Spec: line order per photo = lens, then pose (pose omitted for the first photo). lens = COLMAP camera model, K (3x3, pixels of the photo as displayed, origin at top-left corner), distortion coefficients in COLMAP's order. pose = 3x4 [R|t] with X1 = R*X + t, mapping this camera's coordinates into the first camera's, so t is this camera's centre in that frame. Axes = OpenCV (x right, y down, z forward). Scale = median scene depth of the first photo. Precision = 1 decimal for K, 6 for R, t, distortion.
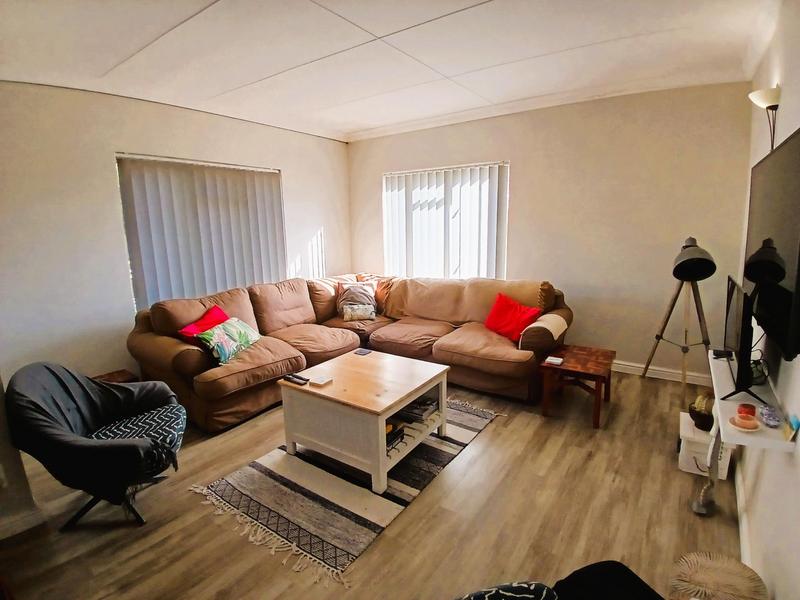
lens RADIAL K [[400.5, 0, 404.1], [0, 400.5, 300.1], [0, 0, 1]] dist [0.004794, -0.045286]
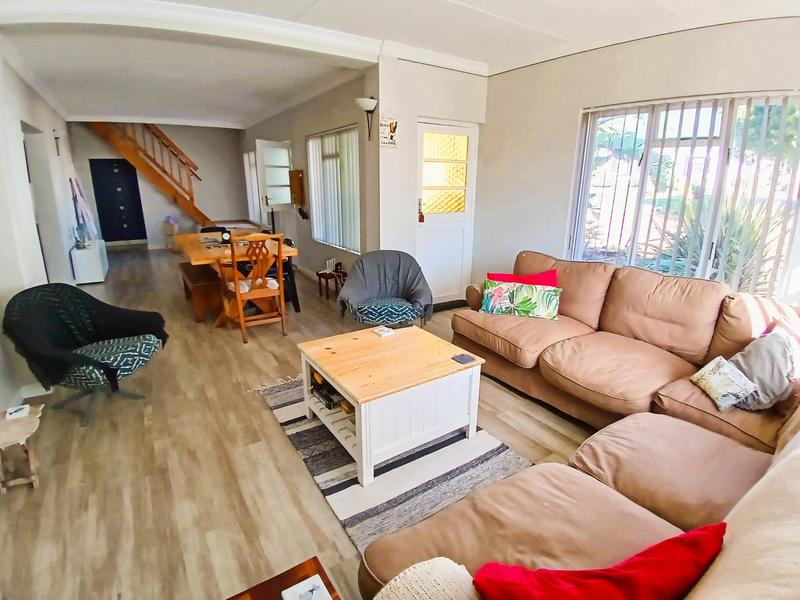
lens RADIAL K [[400.5, 0, 404.1], [0, 400.5, 300.1], [0, 0, 1]] dist [0.004794, -0.045286]
pose [[-0.371586, 0.277977, -0.885806, 0.482029], [-0.173938, 0.916383, 0.360538, -0.186920], [0.911959, 0.288046, -0.292164, 0.925288]]
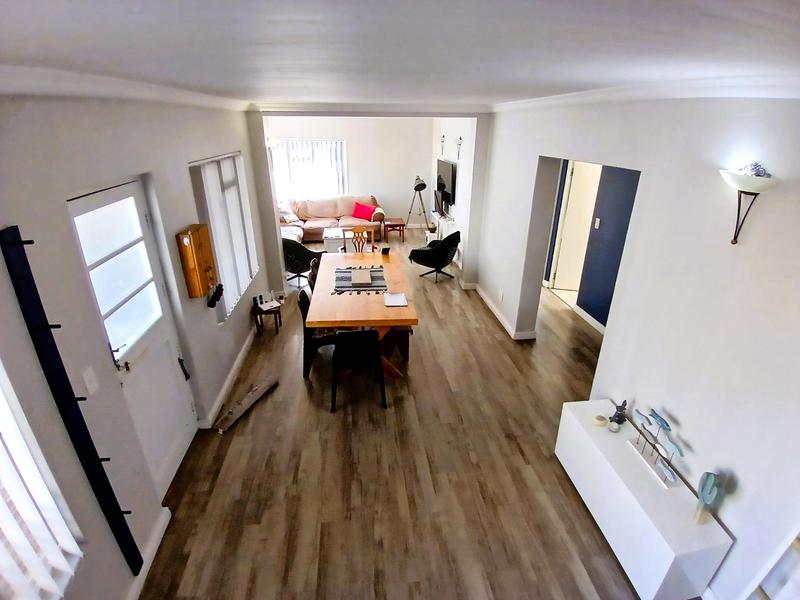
lens RADIAL K [[400.5, 0, 404.1], [0, 400.5, 300.1], [0, 0, 1]] dist [0.004794, -0.045286]
pose [[0.746455, -0.243179, 0.619410, -1.192957], [0.108915, 0.962929, 0.246790, -0.010491], [-0.656462, -0.116754, 0.745269, -1.057023]]
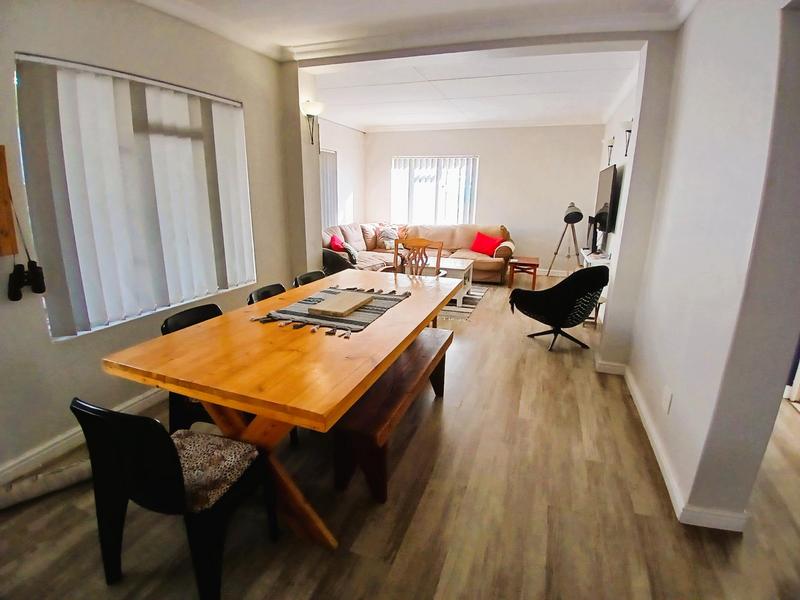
lens RADIAL K [[400.5, 0, 404.1], [0, 400.5, 300.1], [0, 0, 1]] dist [0.004794, -0.045286]
pose [[0.962349, -0.034846, 0.269576, -0.600188], [0.015838, 0.997252, 0.072370, 0.160017], [-0.271357, -0.065376, 0.960256, -0.686728]]
